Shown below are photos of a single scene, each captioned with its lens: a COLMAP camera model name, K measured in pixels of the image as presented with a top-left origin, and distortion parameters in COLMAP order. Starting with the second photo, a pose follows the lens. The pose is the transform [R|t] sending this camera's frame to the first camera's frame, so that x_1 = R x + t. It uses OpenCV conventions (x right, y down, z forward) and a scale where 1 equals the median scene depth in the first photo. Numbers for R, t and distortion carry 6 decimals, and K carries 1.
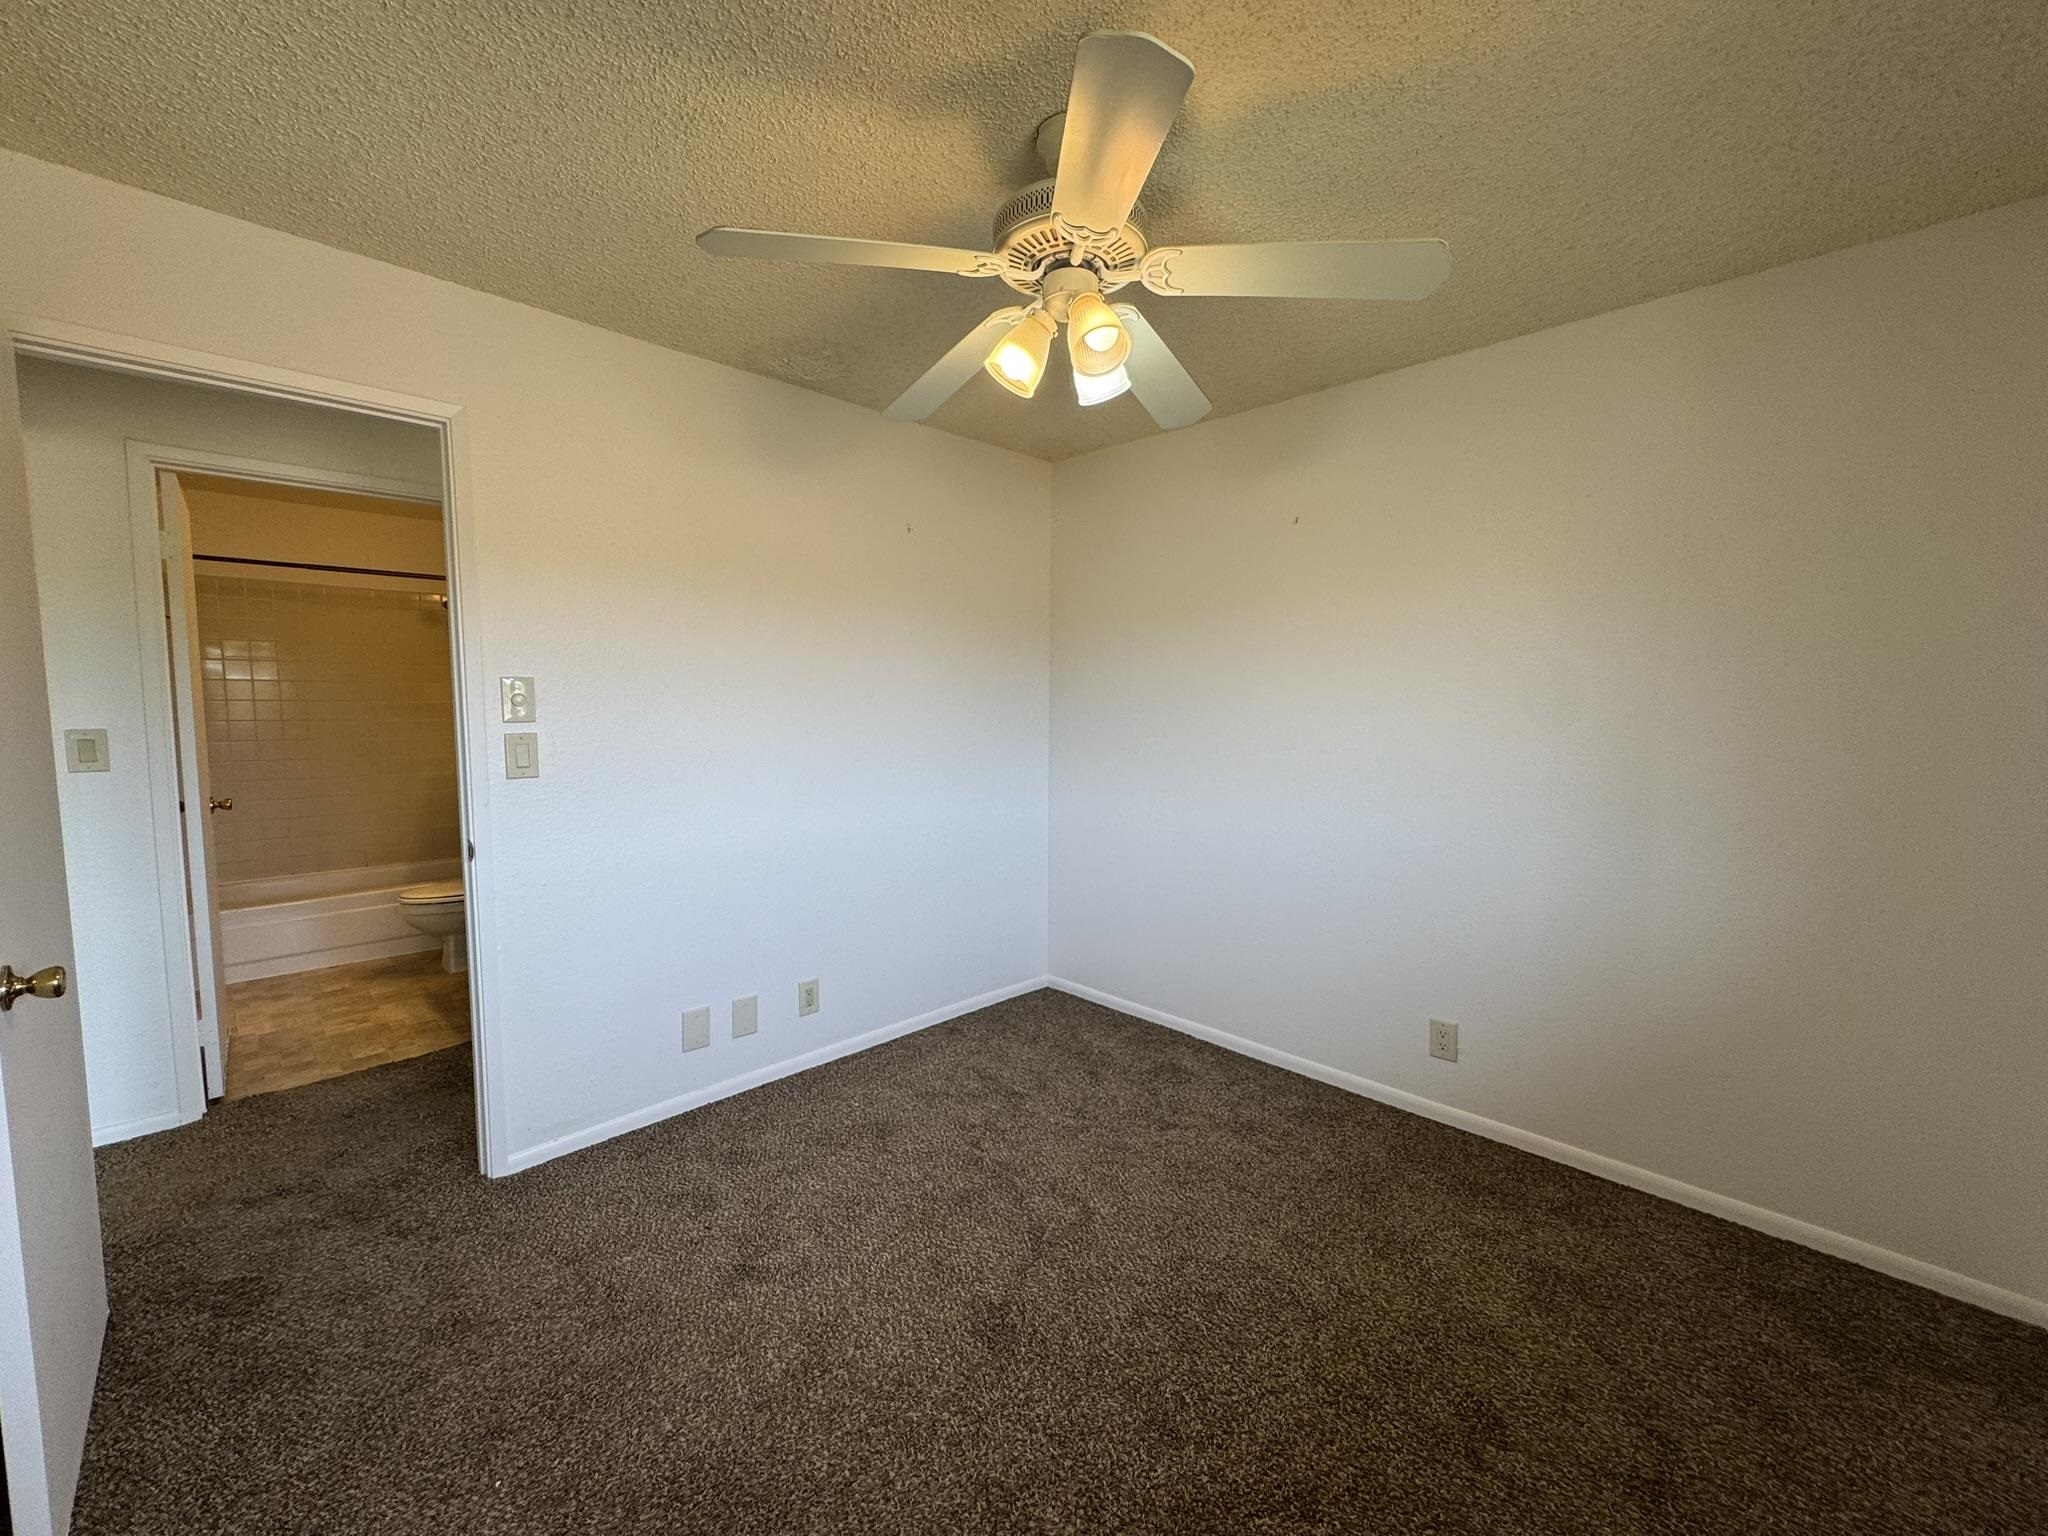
lens RADIAL K [[817.3, 0, 1027.5], [0, 817.3, 765.7], [0, 0, 1]] dist [-0.005828, 0.000272]
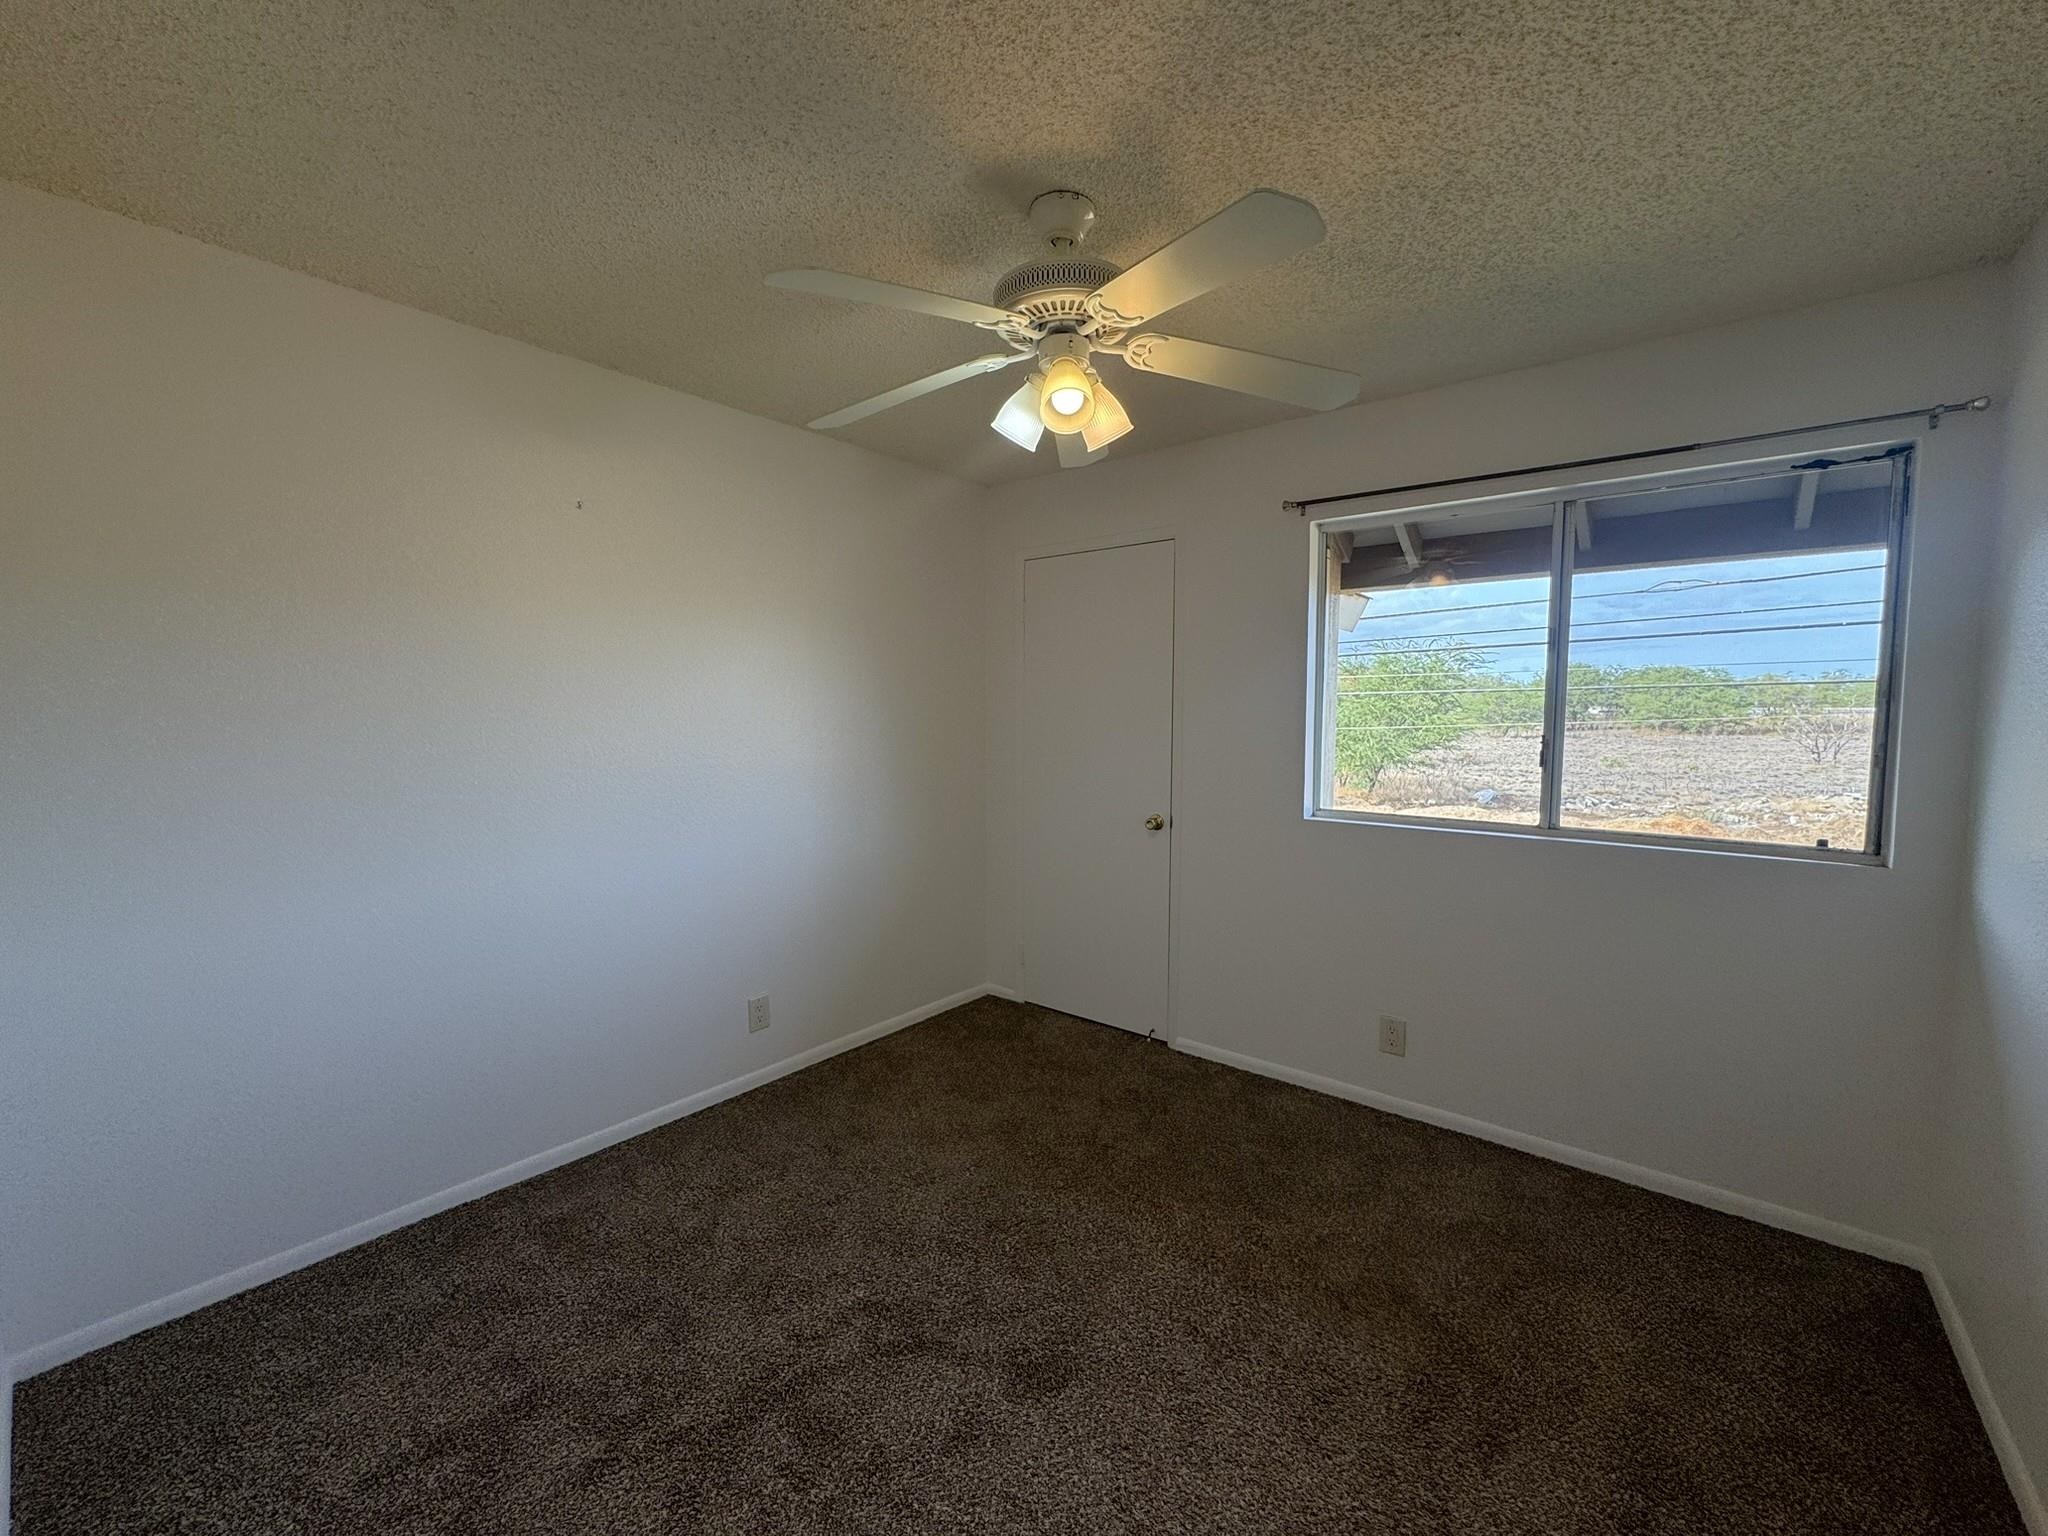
lens RADIAL K [[817.3, 0, 1027.5], [0, 817.3, 765.7], [0, 0, 1]] dist [-0.005828, 0.000272]
pose [[-0.099358, -0.076136, 0.992135, -0.619068], [0.073081, 0.993817, 0.083584, -0.074662], [-0.992364, 0.080811, -0.093179, 0.690064]]
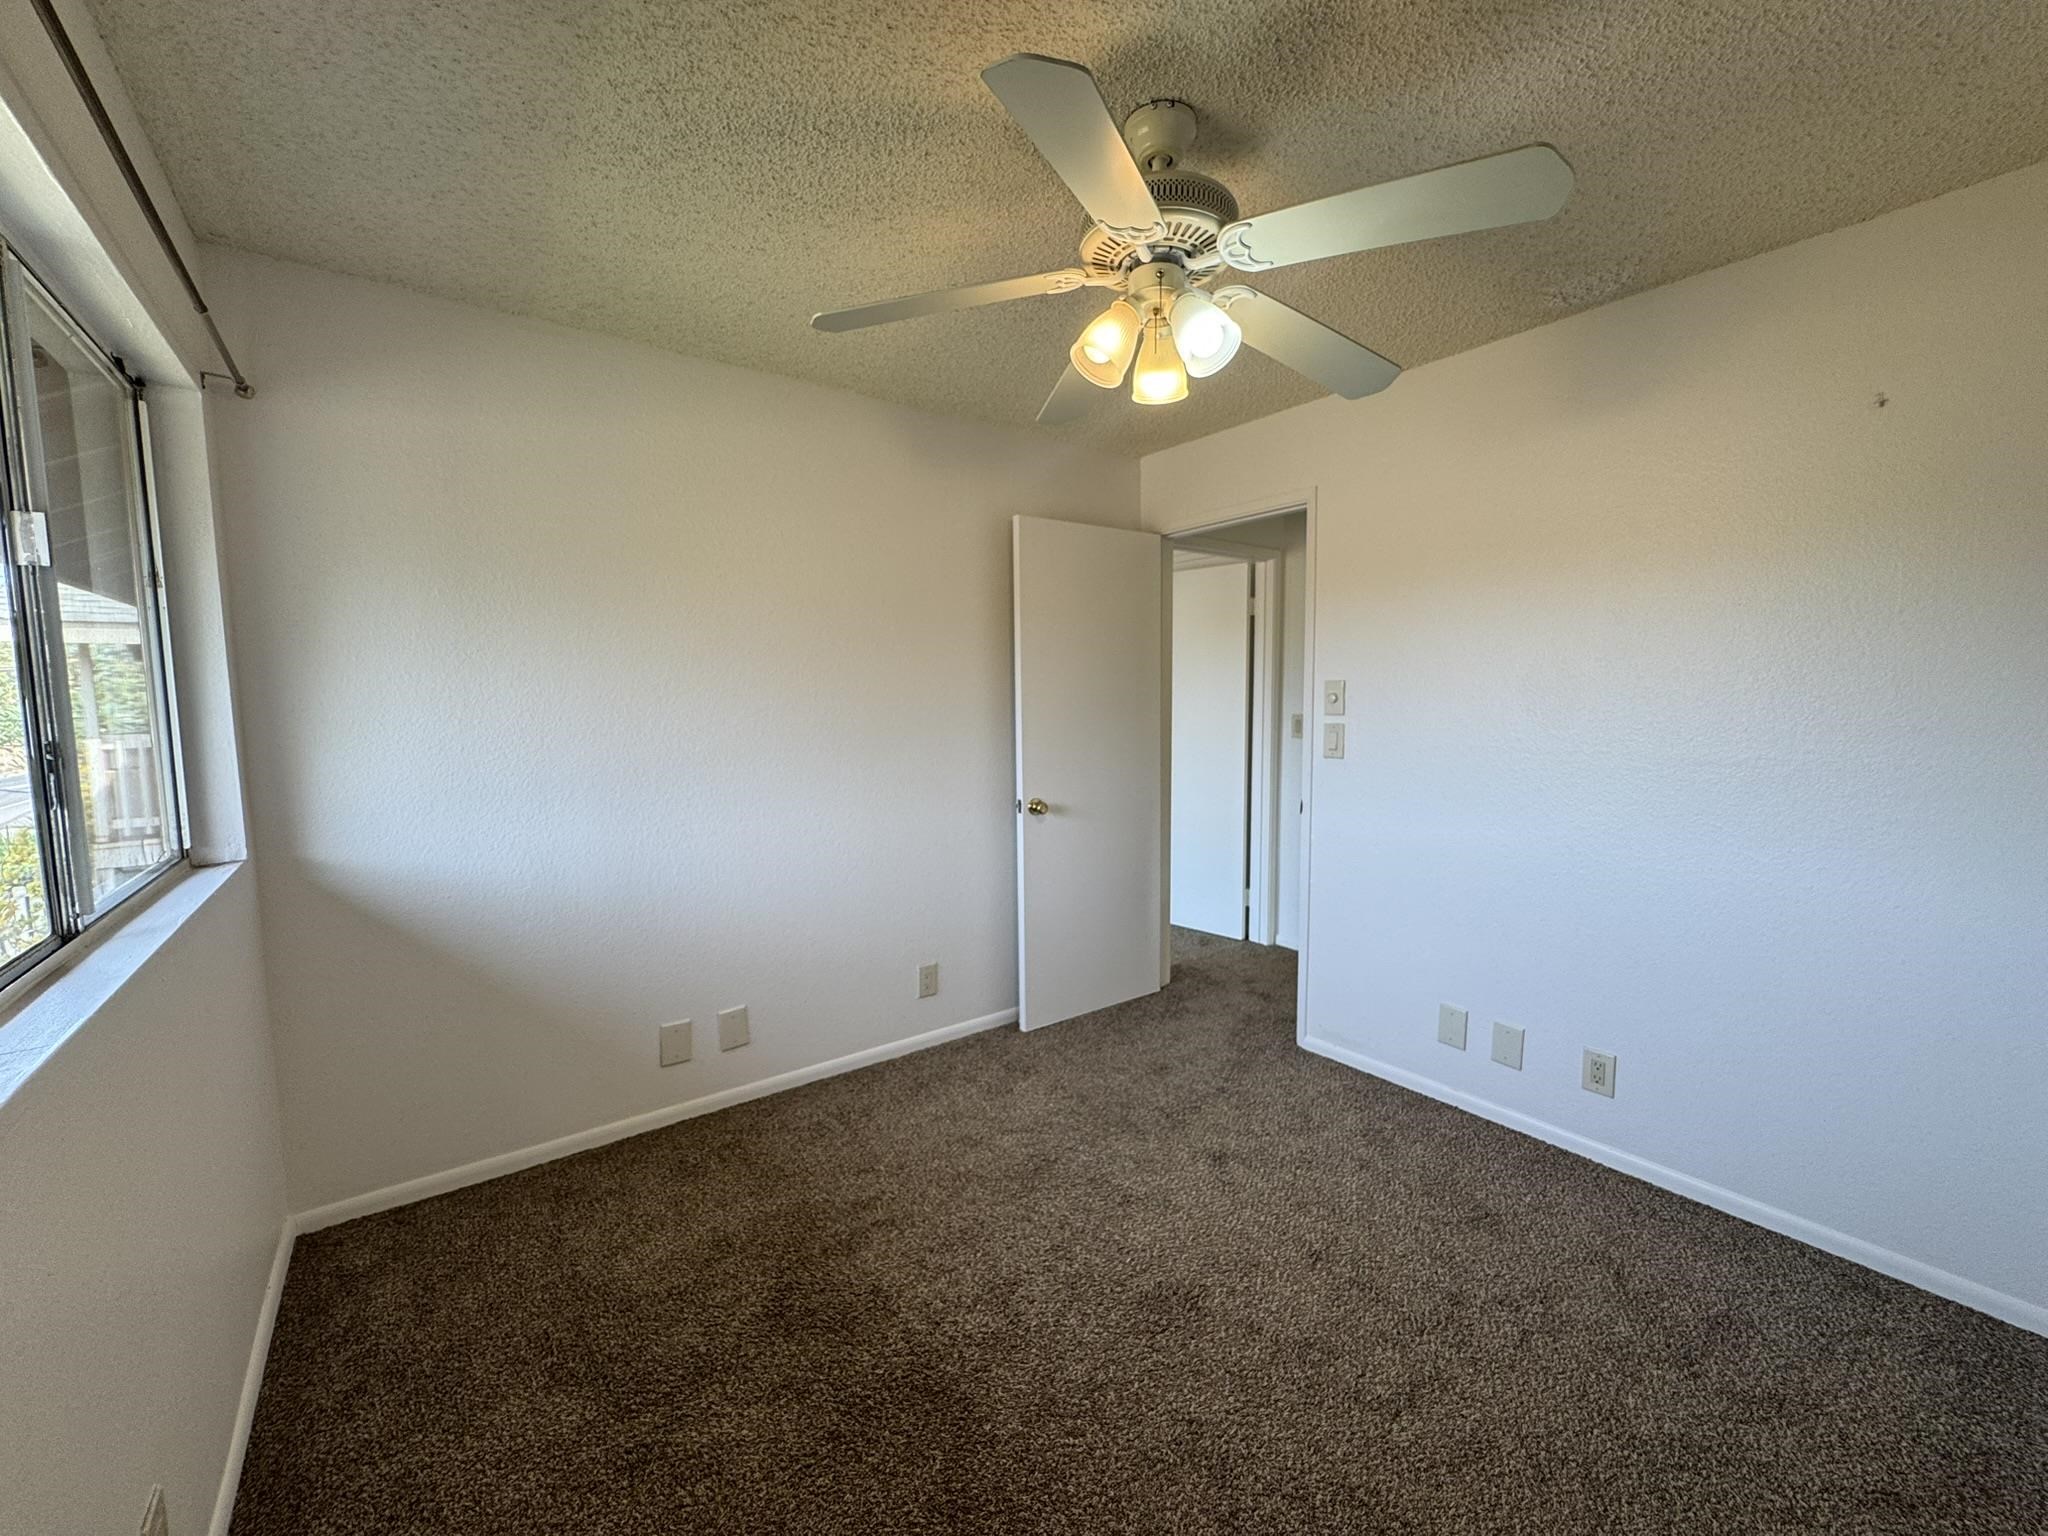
lens RADIAL K [[817.3, 0, 1027.5], [0, 817.3, 765.7], [0, 0, 1]] dist [-0.005828, 0.000272]
pose [[-0.146582, 0.083729, -0.985648, 0.626130], [-0.071227, 0.992931, 0.094941, -0.052277], [0.986631, 0.084121, -0.139583, 0.593933]]
